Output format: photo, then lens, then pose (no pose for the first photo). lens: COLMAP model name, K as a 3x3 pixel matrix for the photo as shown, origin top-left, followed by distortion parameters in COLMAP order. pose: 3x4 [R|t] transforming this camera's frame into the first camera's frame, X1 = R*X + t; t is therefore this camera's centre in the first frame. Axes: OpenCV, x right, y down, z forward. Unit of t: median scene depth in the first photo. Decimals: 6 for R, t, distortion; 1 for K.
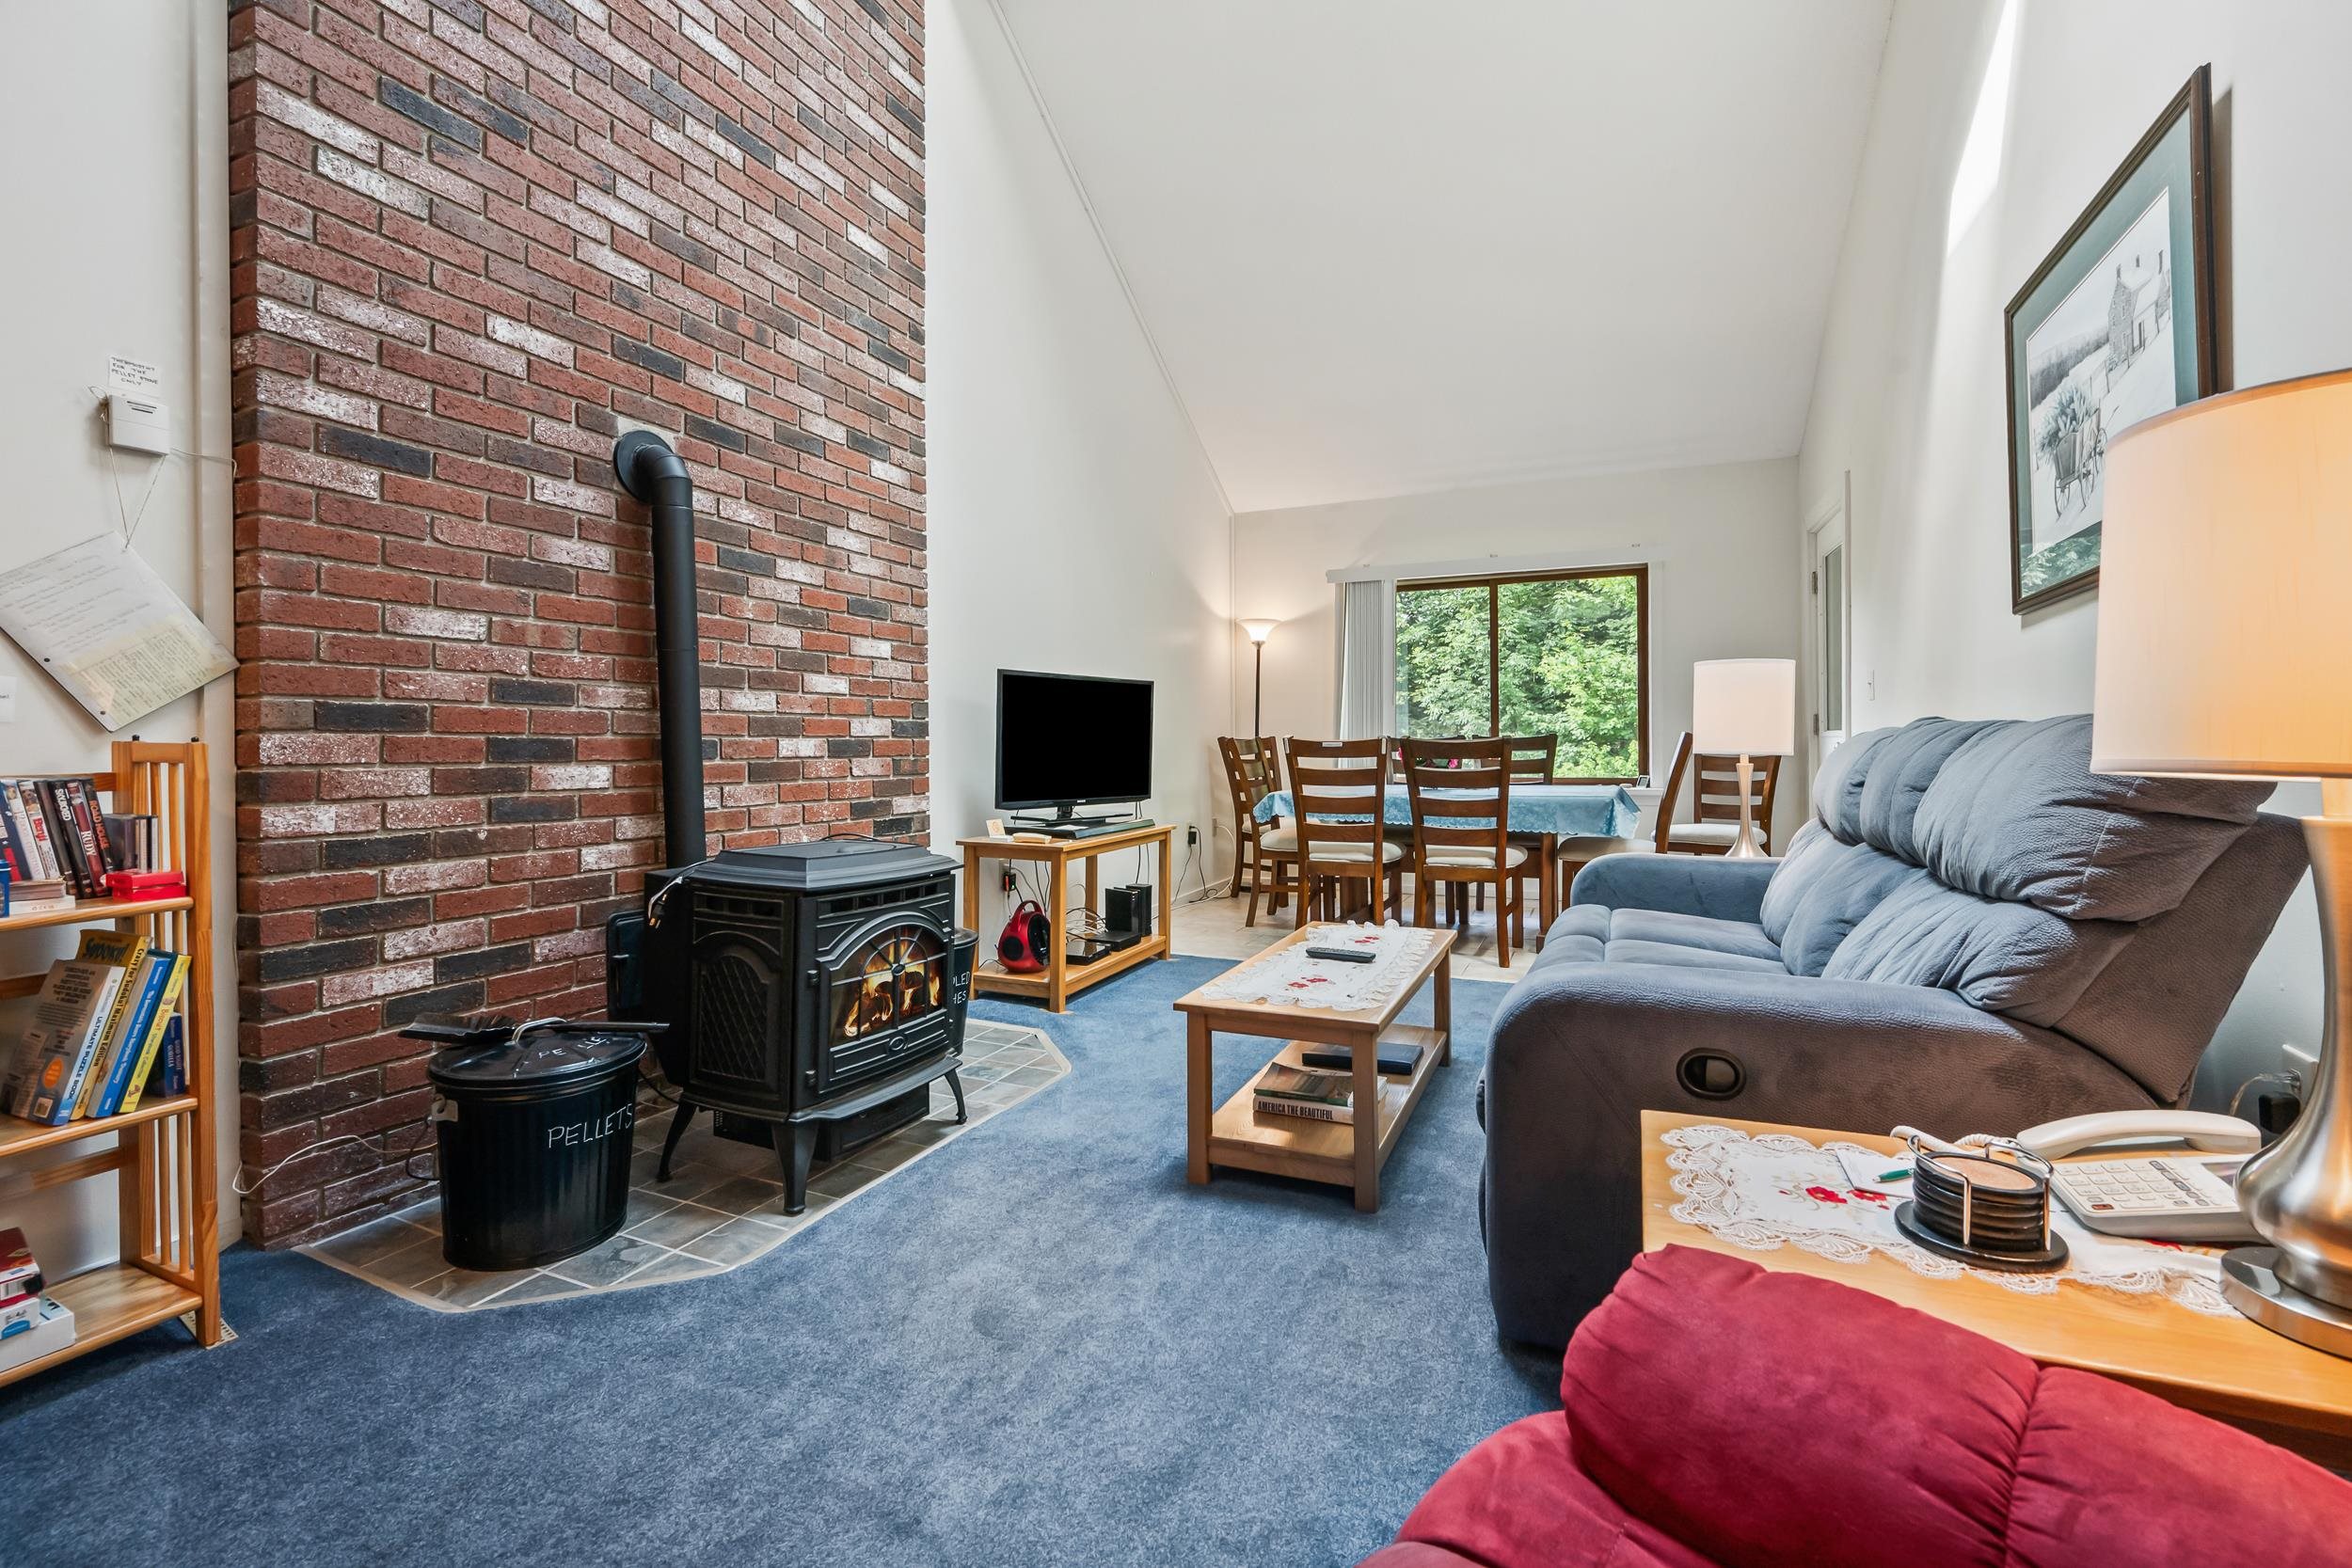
lens RADIAL K [[1015.0, 0, 1191.7], [0, 1015.0, 747.7], [0, 0, 1]] dist [0.000145, -0.000700]
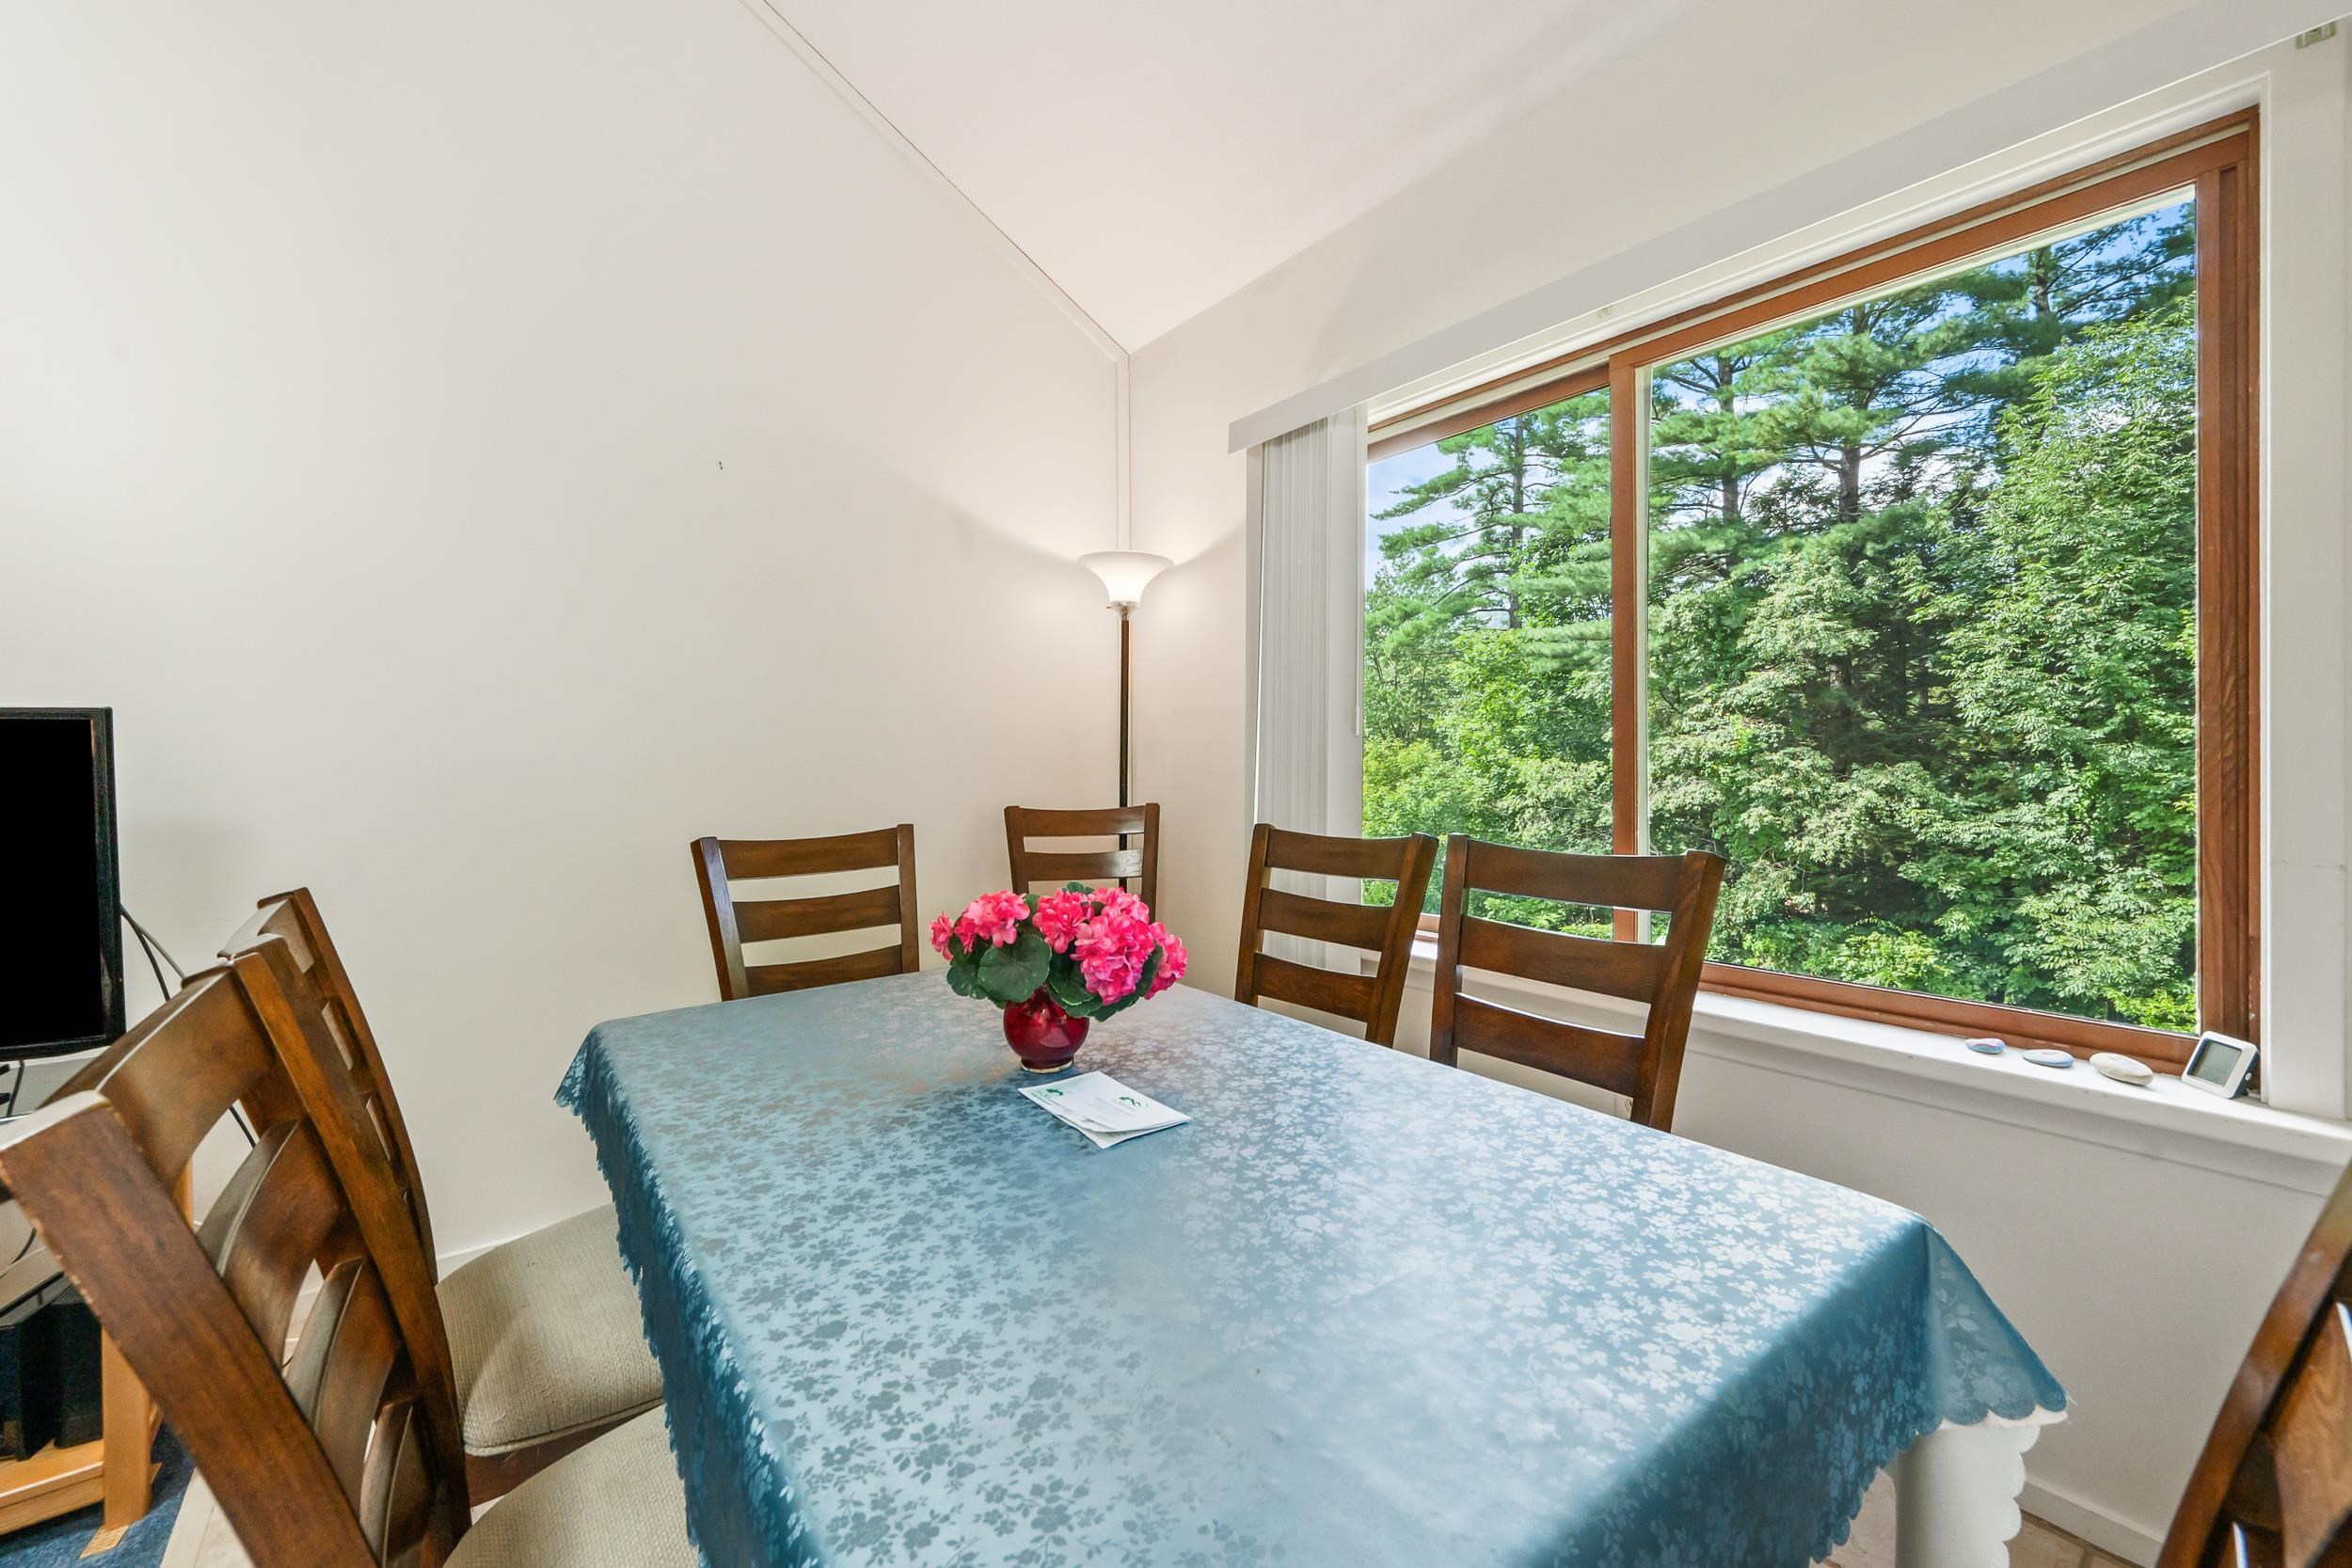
lens RADIAL K [[929.5, 0, 1197.0], [0, 929.5, 781.1], [0, 0, 1]] dist [-0.000597, -0.000998]
pose [[0.876811, -0.003134, -0.480825, 0.634100], [0.013885, 0.999727, 0.018805, -0.073050], [0.480634, -0.023165, 0.876615, 1.426995]]
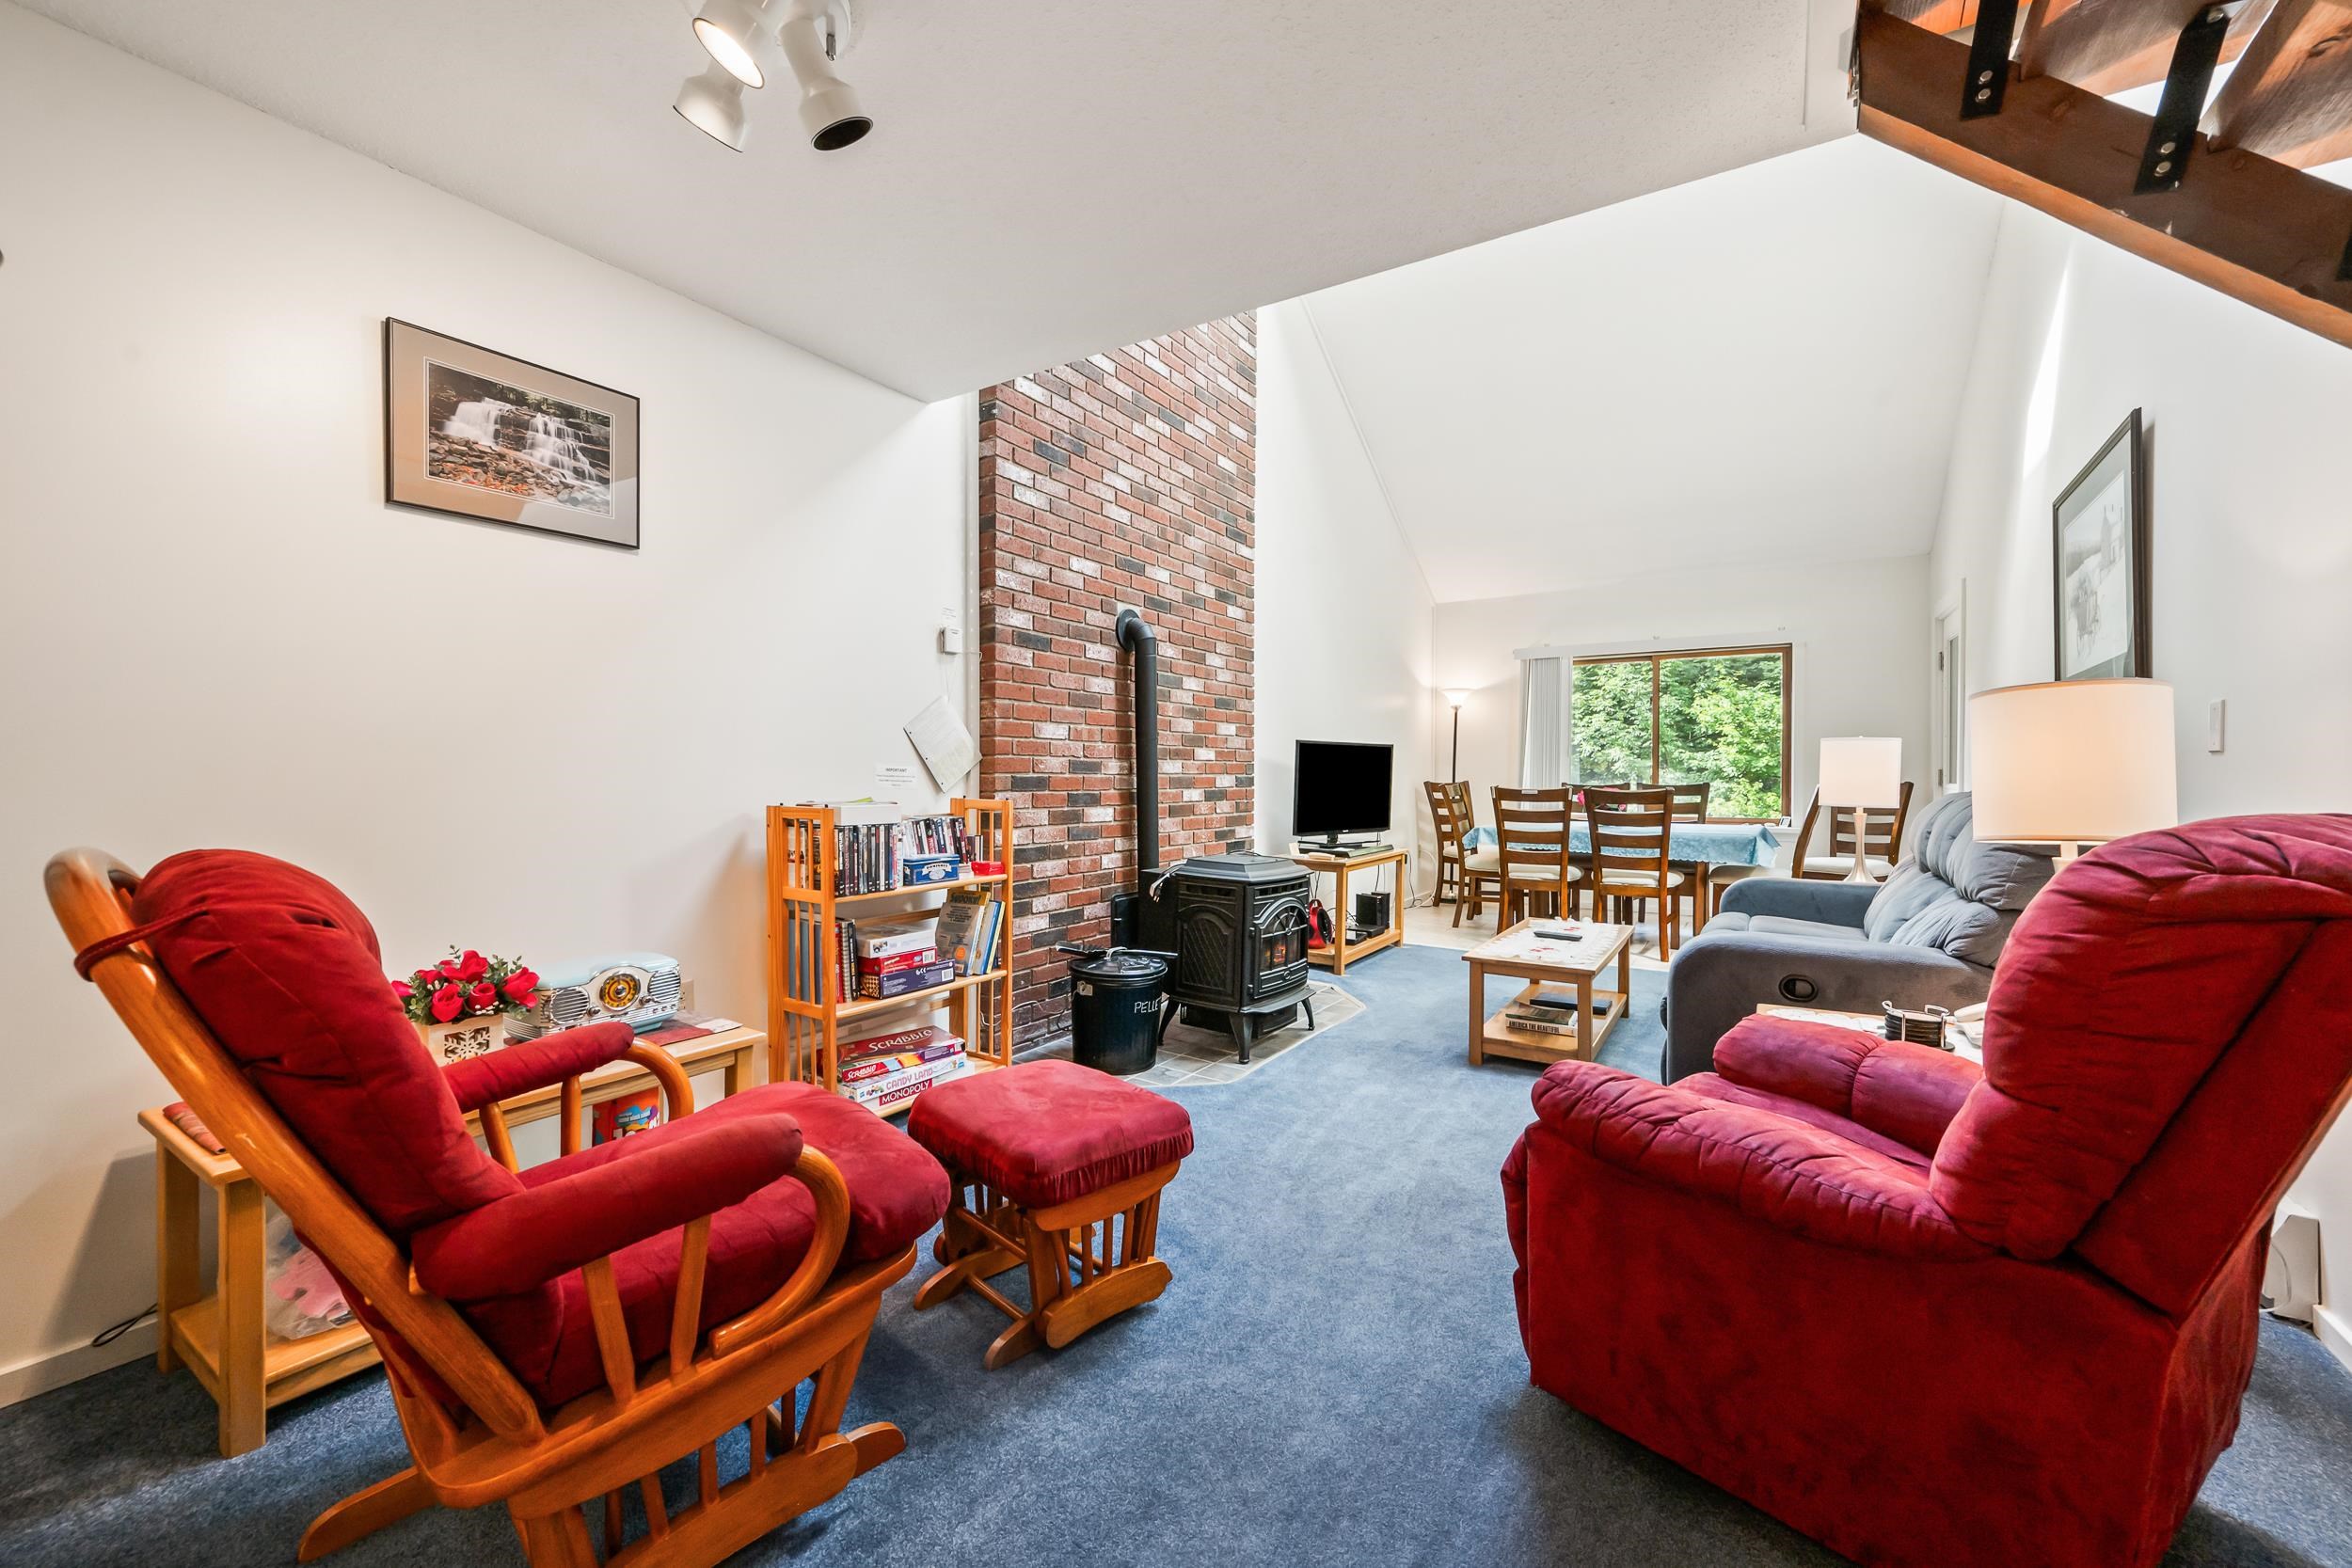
lens RADIAL K [[929.5, 0, 1183.6], [0, 929.5, 783.6], [0, 0, 1]] dist [-0.000597, -0.000998]
pose [[0.985879, 0.010306, -0.167143, -0.160824], [-0.008976, 0.999922, 0.008712, -0.031237], [0.167220, -0.007088, 0.985894, -0.434018]]
